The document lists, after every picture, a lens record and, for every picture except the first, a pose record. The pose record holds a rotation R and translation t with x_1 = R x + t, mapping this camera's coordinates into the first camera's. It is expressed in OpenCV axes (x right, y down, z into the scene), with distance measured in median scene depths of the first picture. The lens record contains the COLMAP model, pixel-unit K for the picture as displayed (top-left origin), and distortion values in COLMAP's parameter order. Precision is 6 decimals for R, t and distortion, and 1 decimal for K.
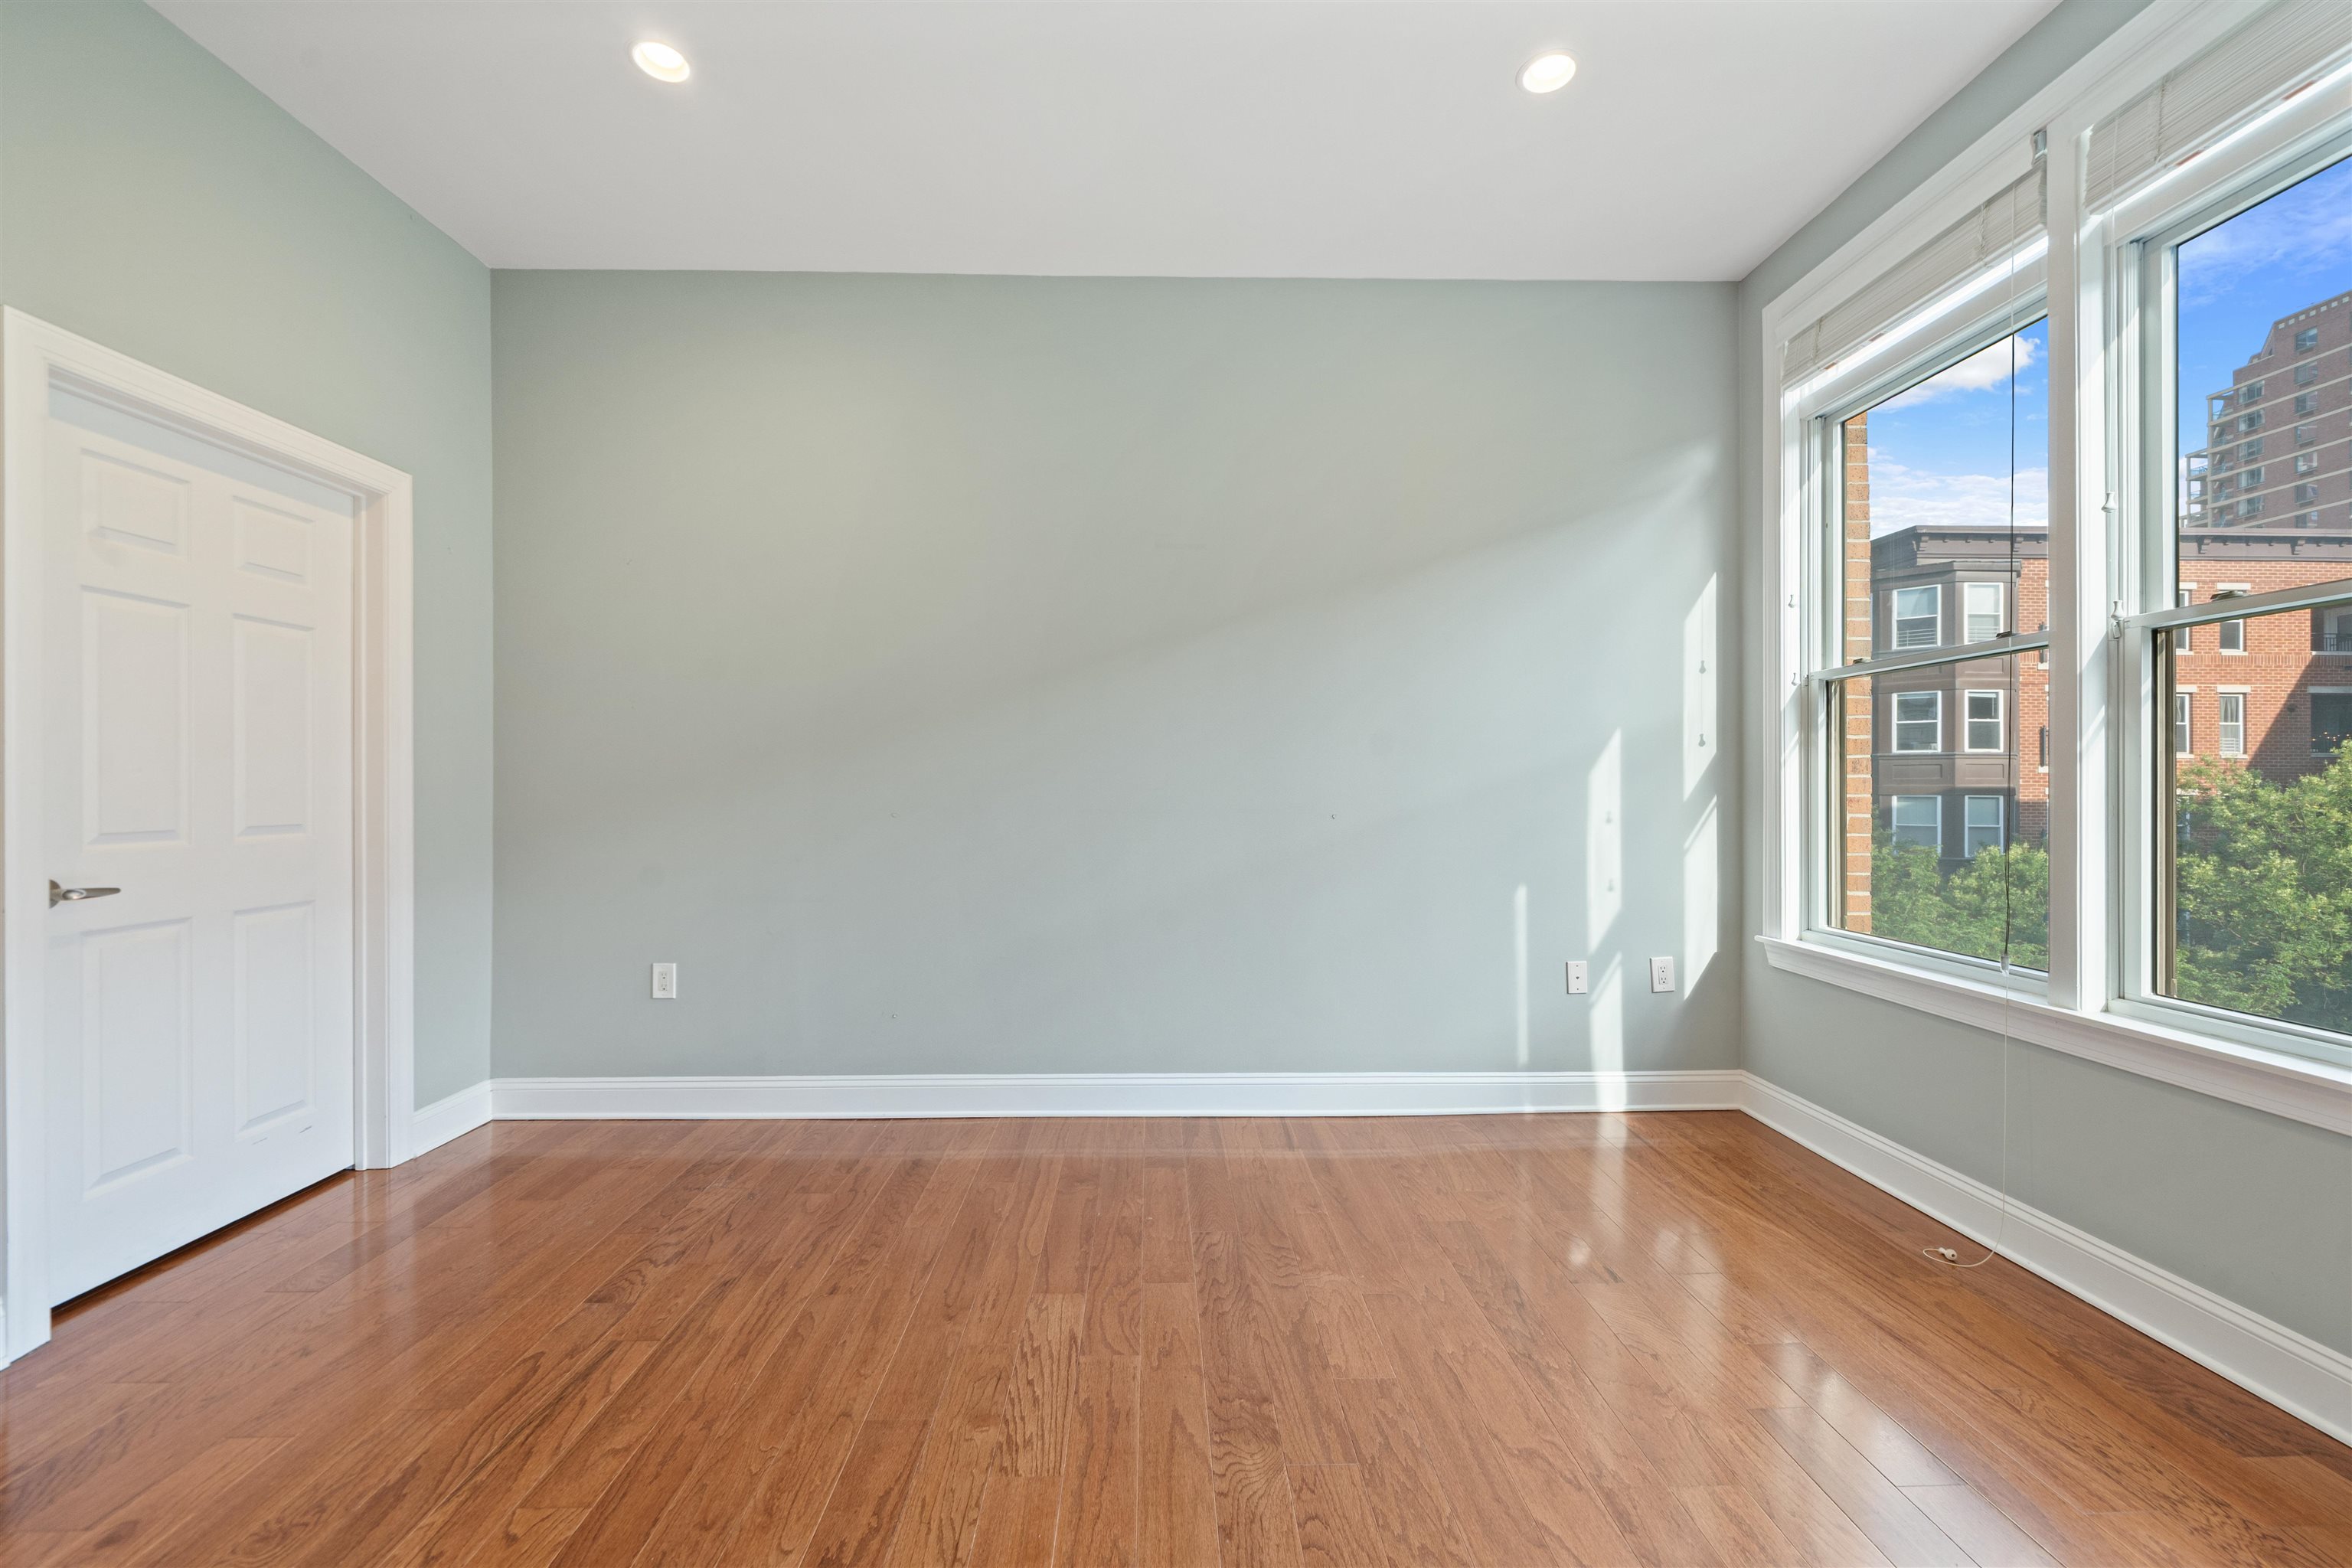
lens RADIAL K [[914.1, 0, 1189.4], [0, 914.1, 785.7], [0, 0, 1]] dist [-0.001242, 0.000061]
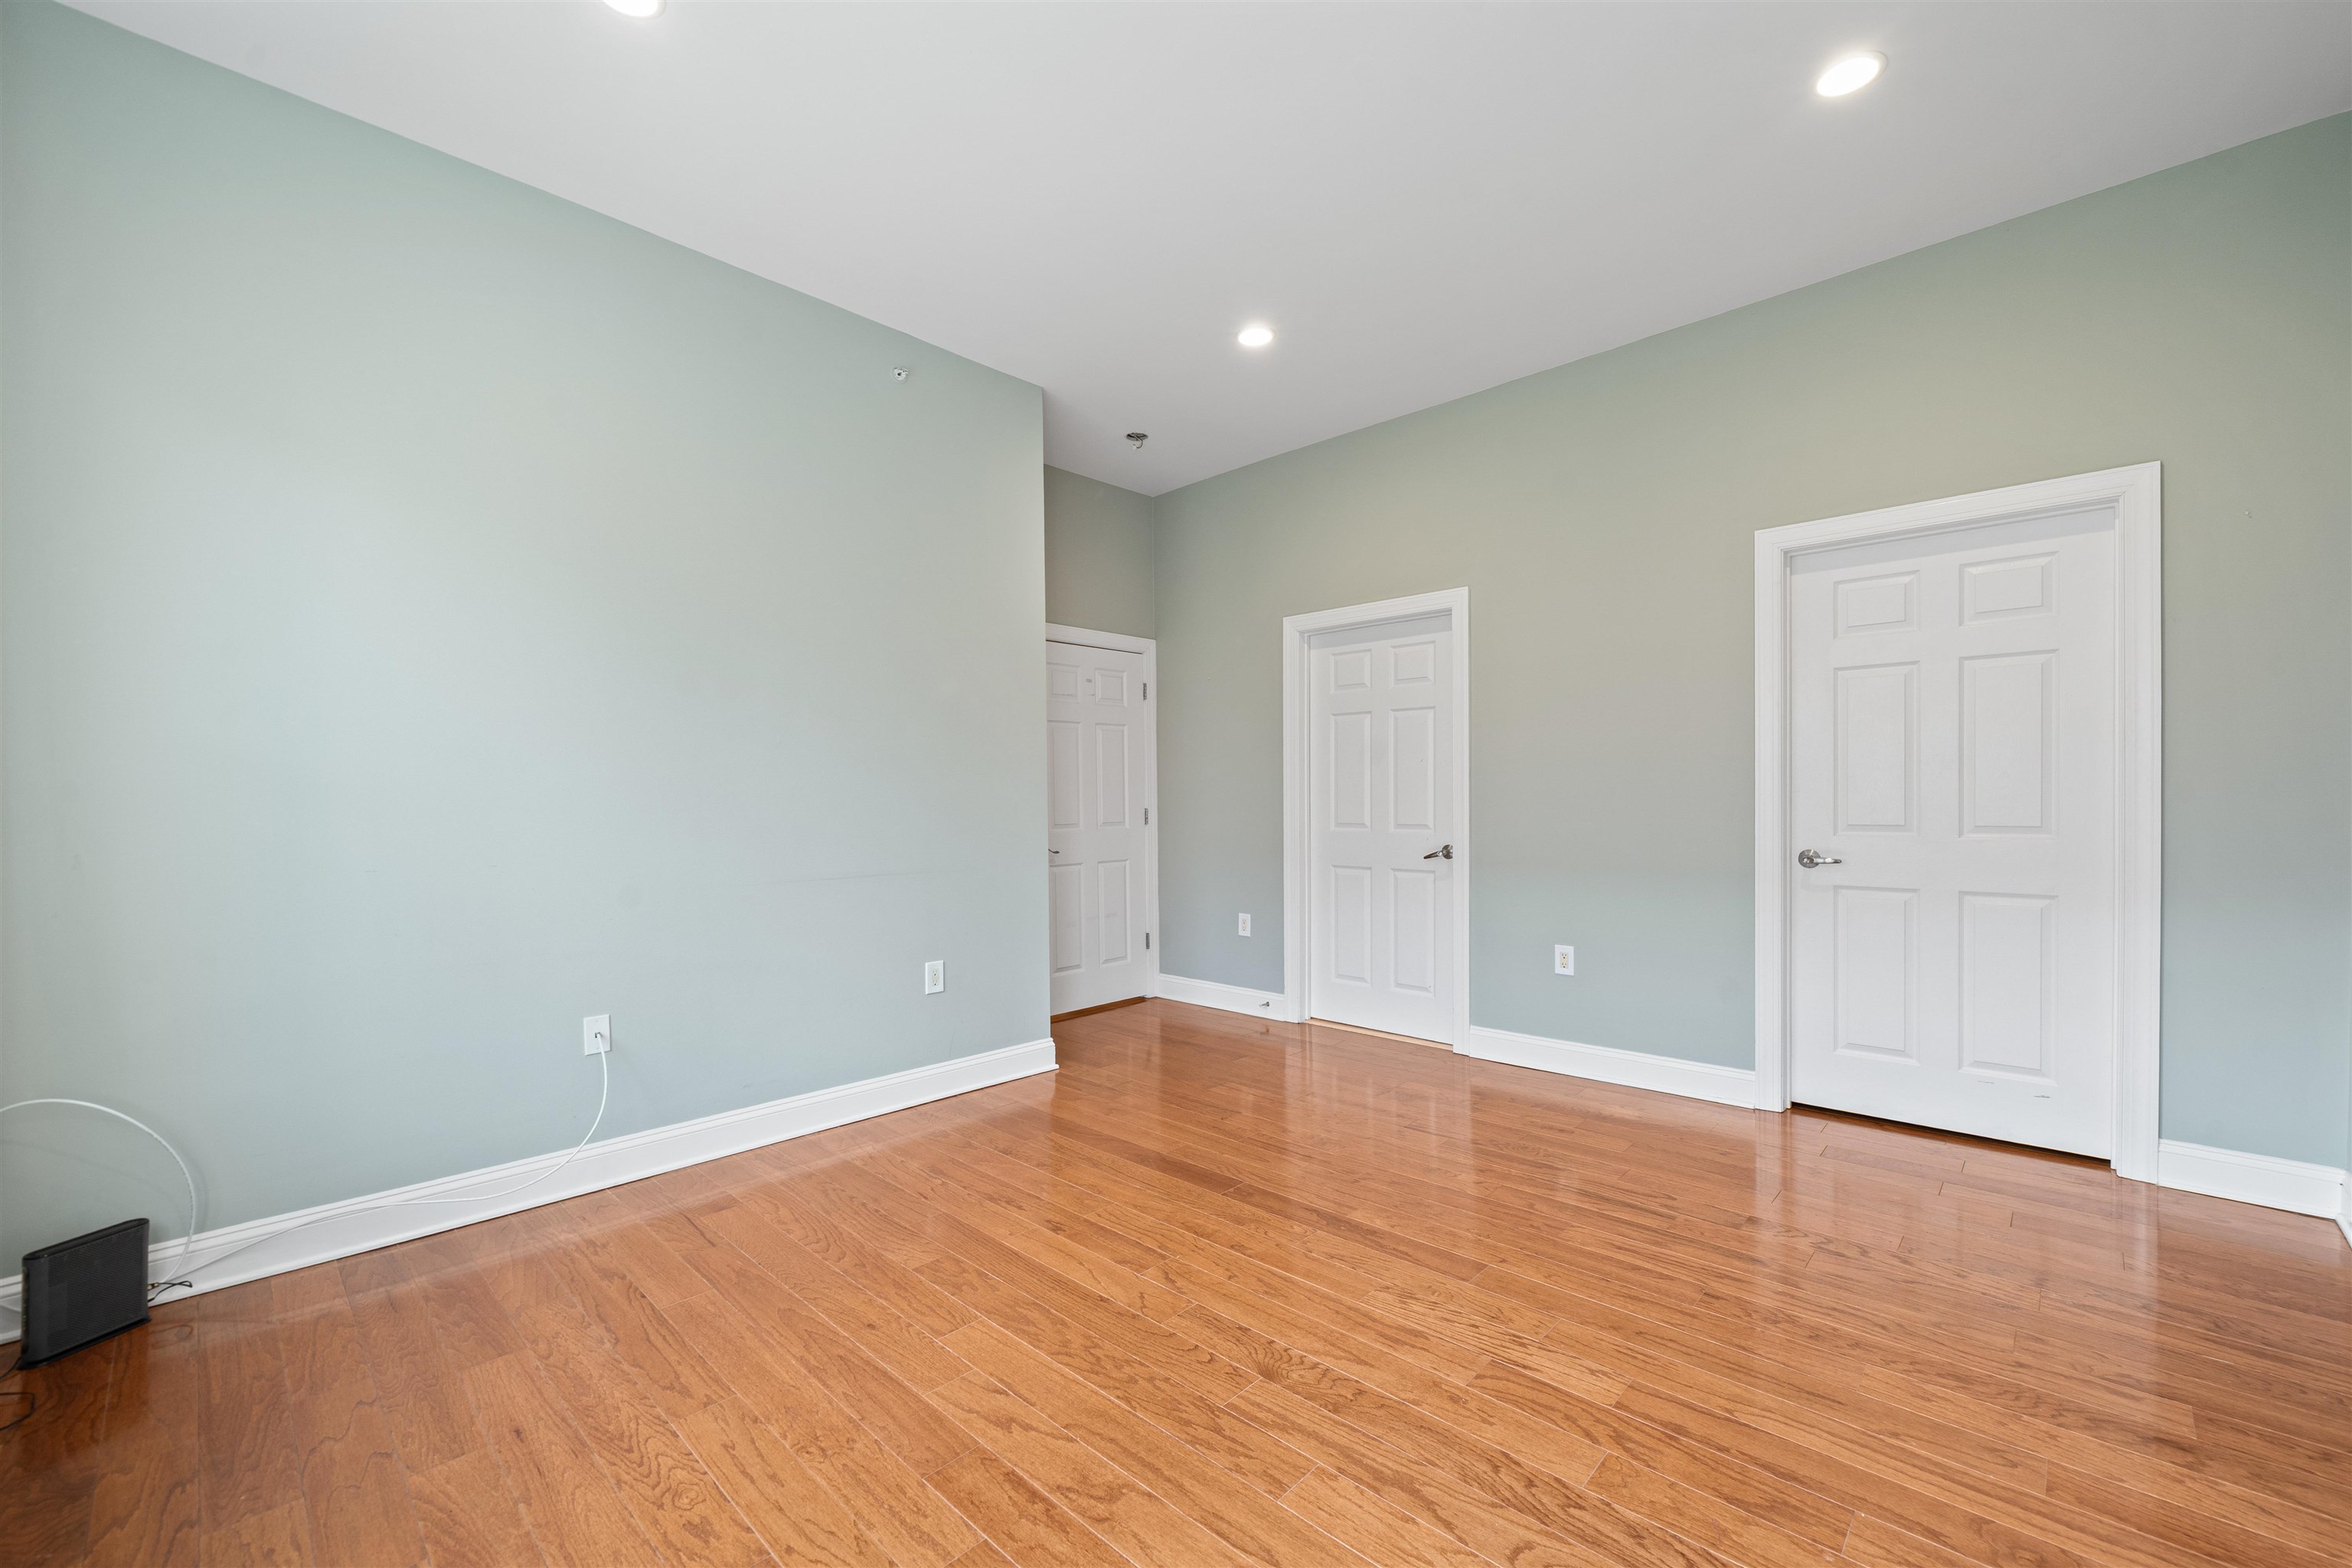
lens RADIAL K [[914.1, 0, 1145.0], [0, 914.1, 839.9], [0, 0, 1]] dist [-0.001242, 0.000061]
pose [[-0.725219, 0.035670, -0.687593, 0.591612], [0.012195, 0.999166, 0.038972, -0.000307], [0.688410, 0.019878, -0.725049, 1.024891]]
